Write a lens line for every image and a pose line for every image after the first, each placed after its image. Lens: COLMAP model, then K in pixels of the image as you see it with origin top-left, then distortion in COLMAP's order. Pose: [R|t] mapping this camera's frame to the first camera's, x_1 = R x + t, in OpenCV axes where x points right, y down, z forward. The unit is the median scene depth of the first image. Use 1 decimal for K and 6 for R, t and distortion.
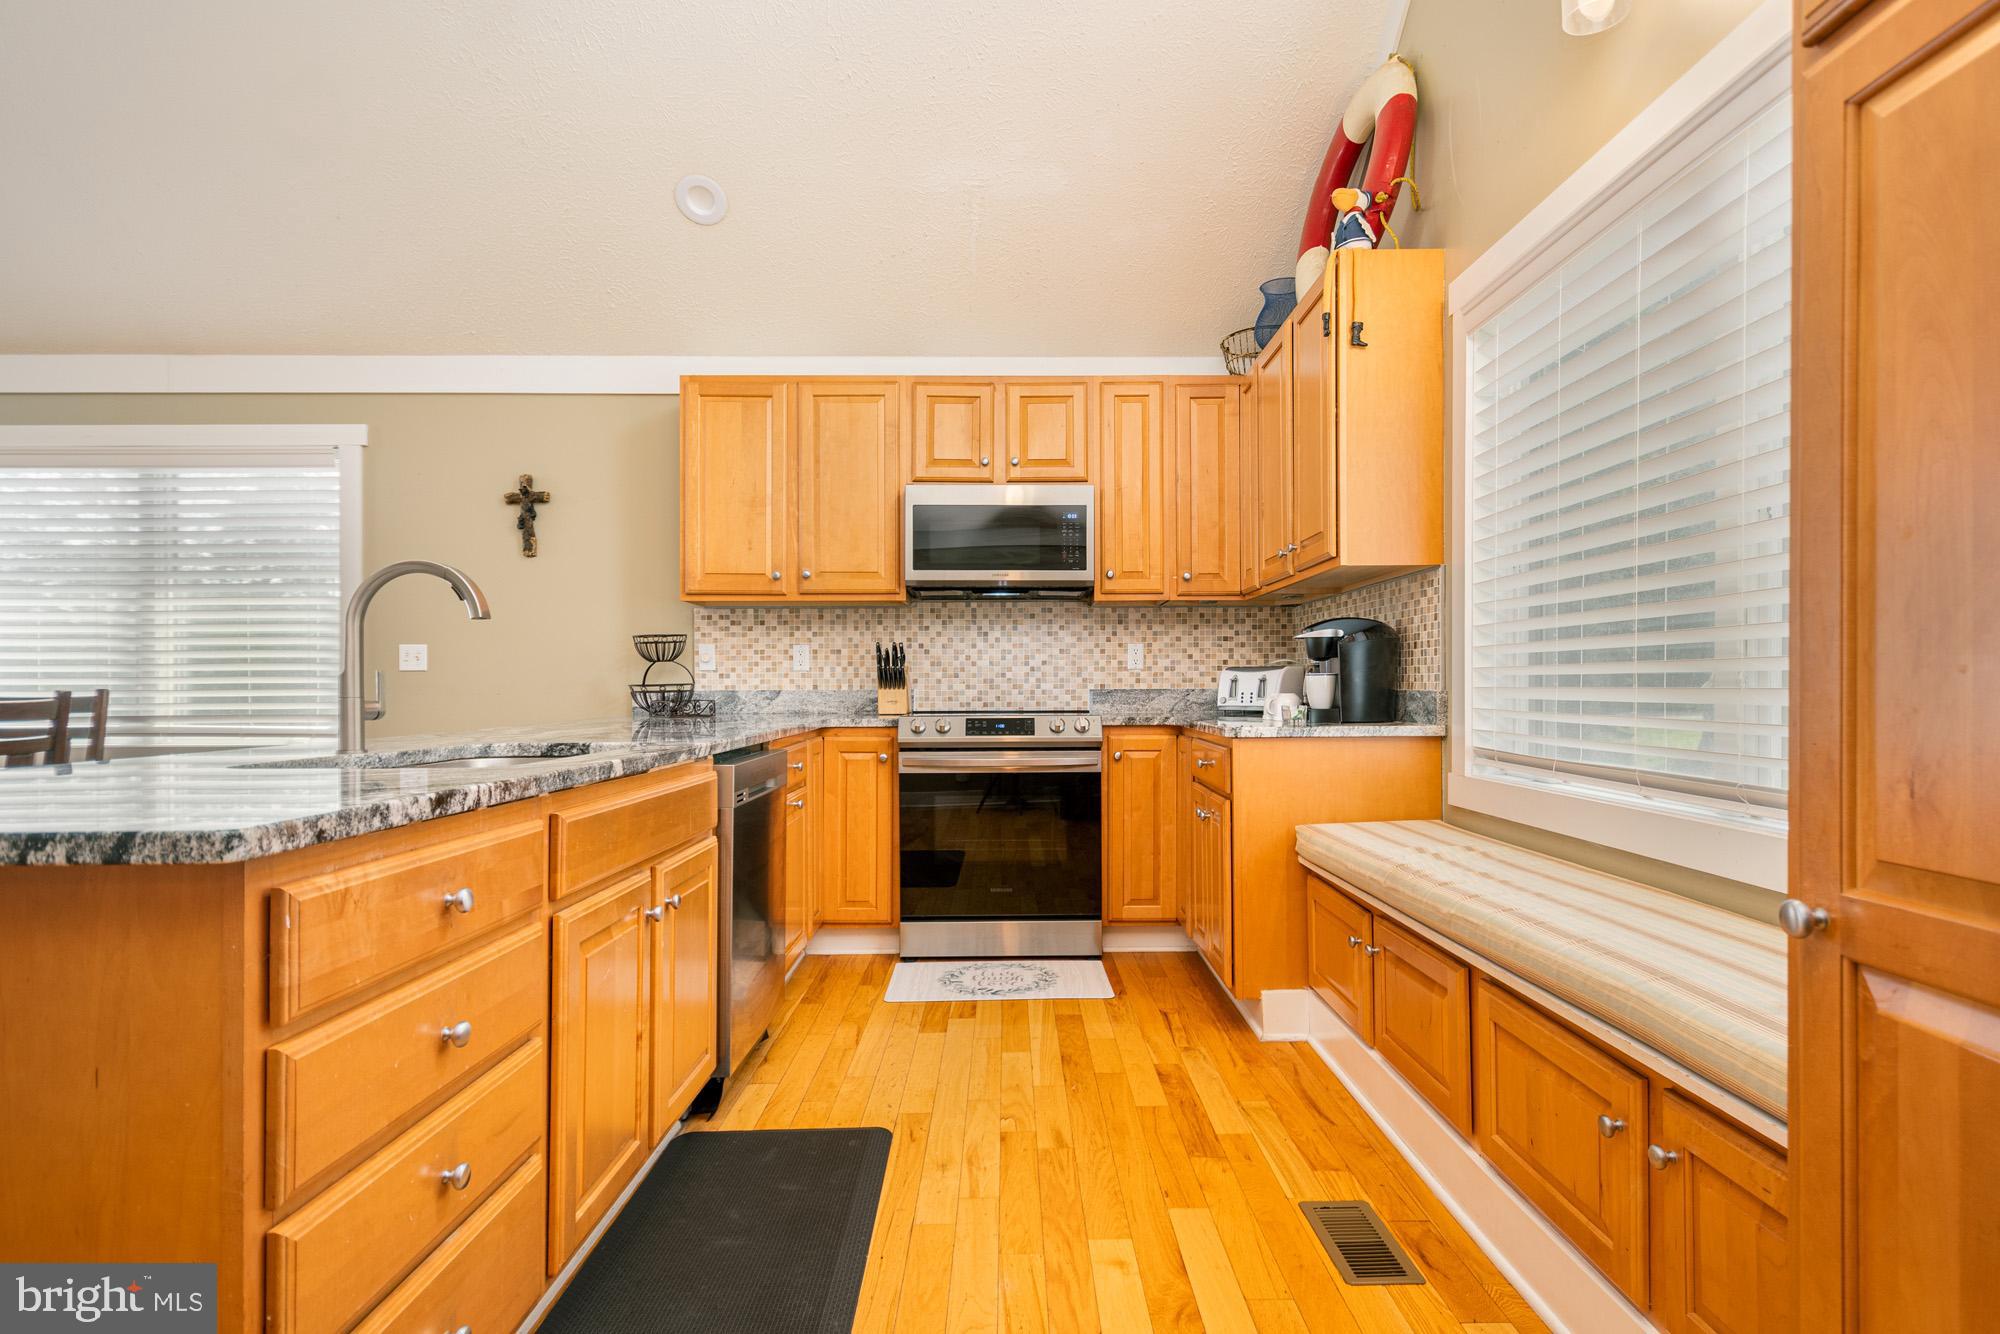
lens RADIAL K [[1041.8, 0, 1013.9], [0, 1041.8, 671.9], [0, 0, 1]] dist [0.020549, 0.000202]
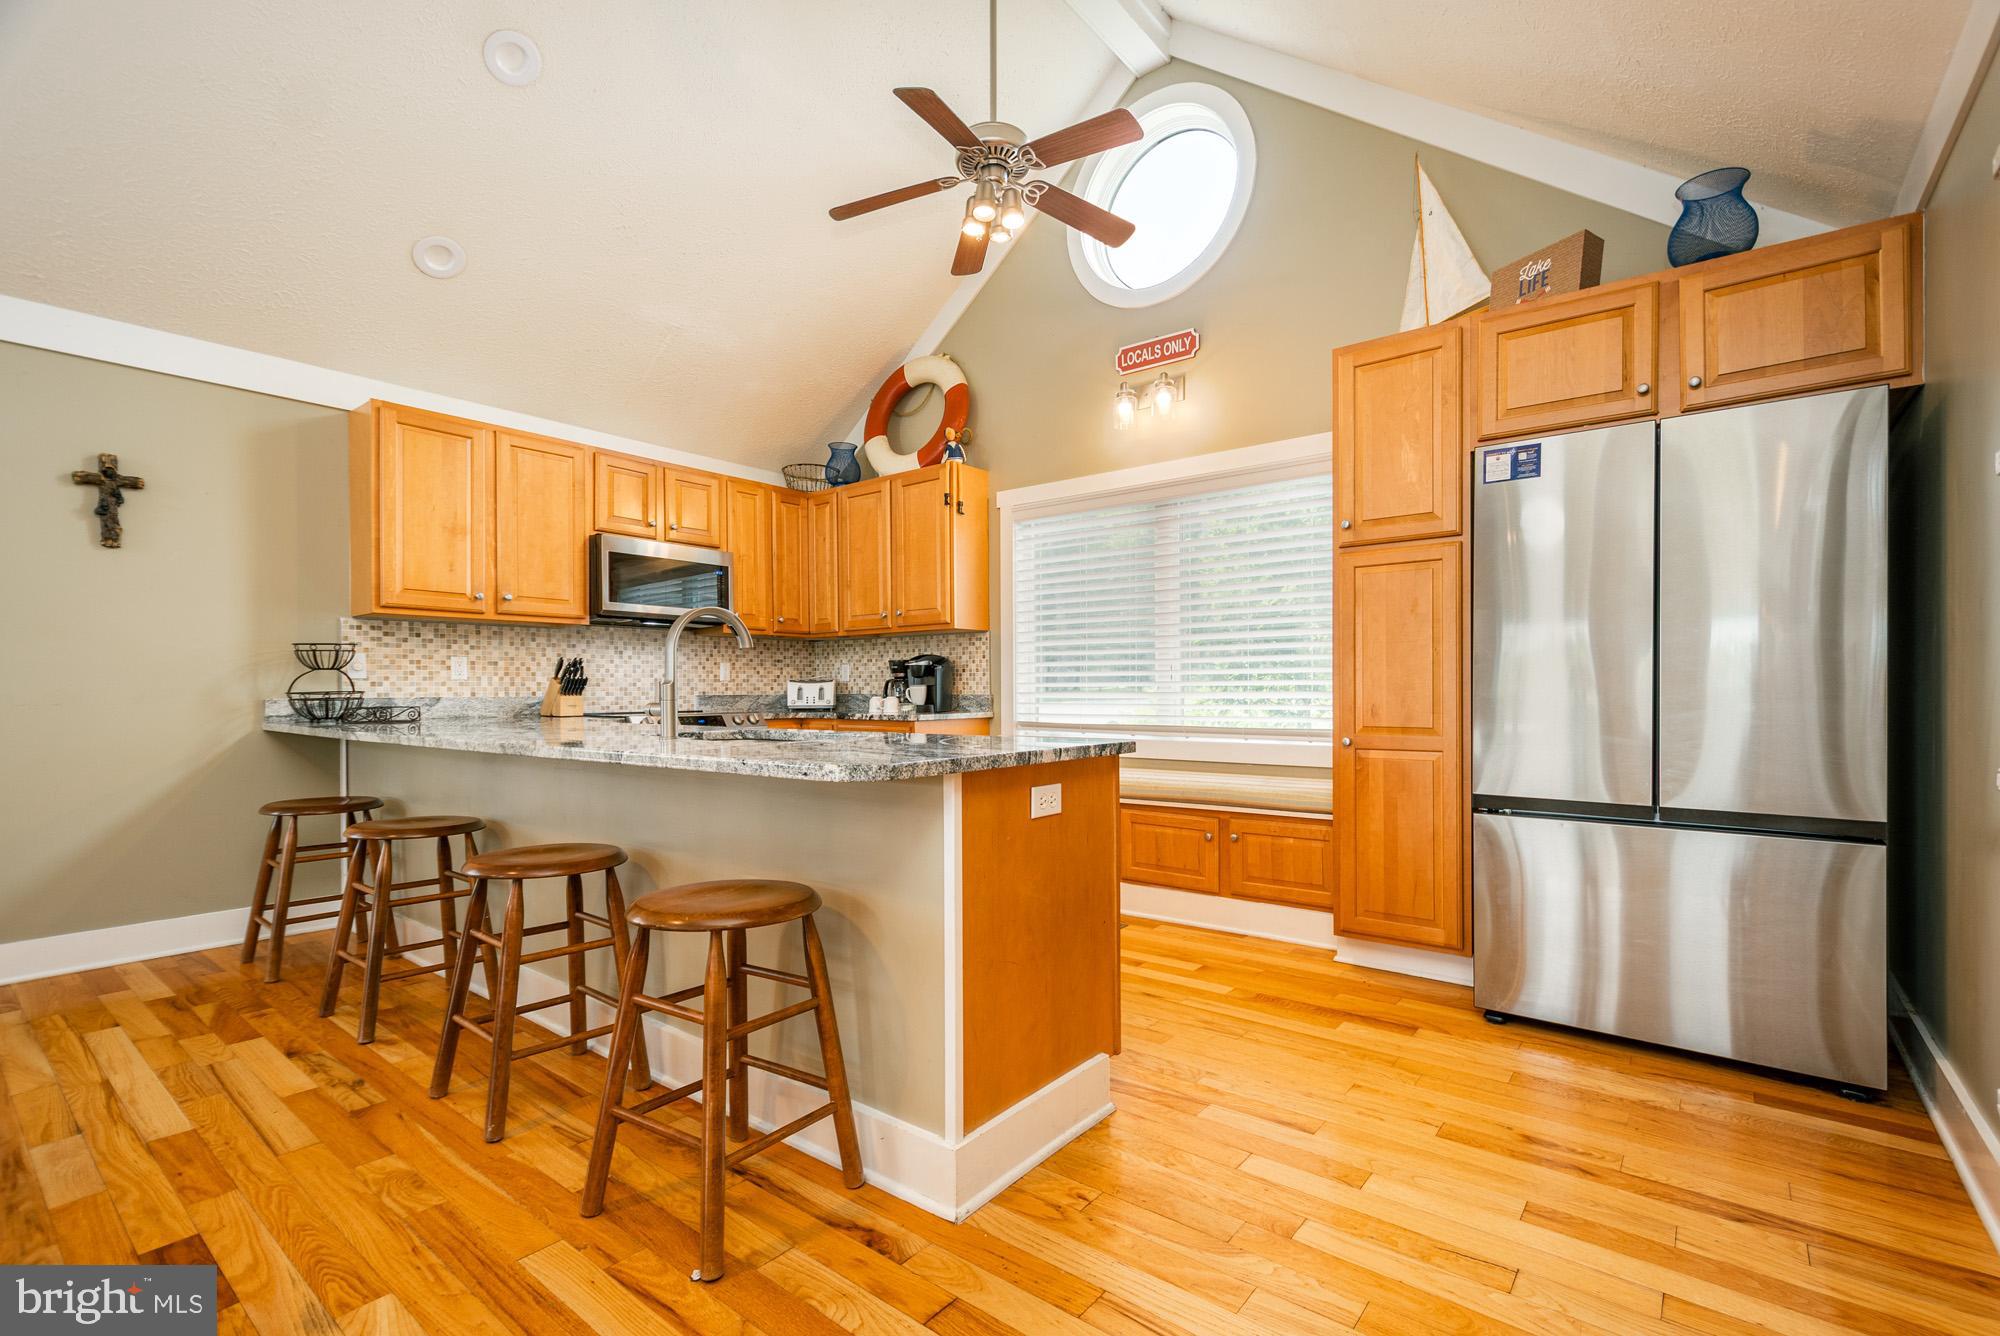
lens RADIAL K [[894.4, 0, 993.5], [0, 894.4, 691.9], [0, 0, 1]] dist [-0.000480, 0.000315]
pose [[0.635124, -0.001288, 0.772409, -0.588663], [-0.008054, 0.999933, 0.008290, -0.000510], [-0.772369, -0.011486, 0.635071, -0.054987]]
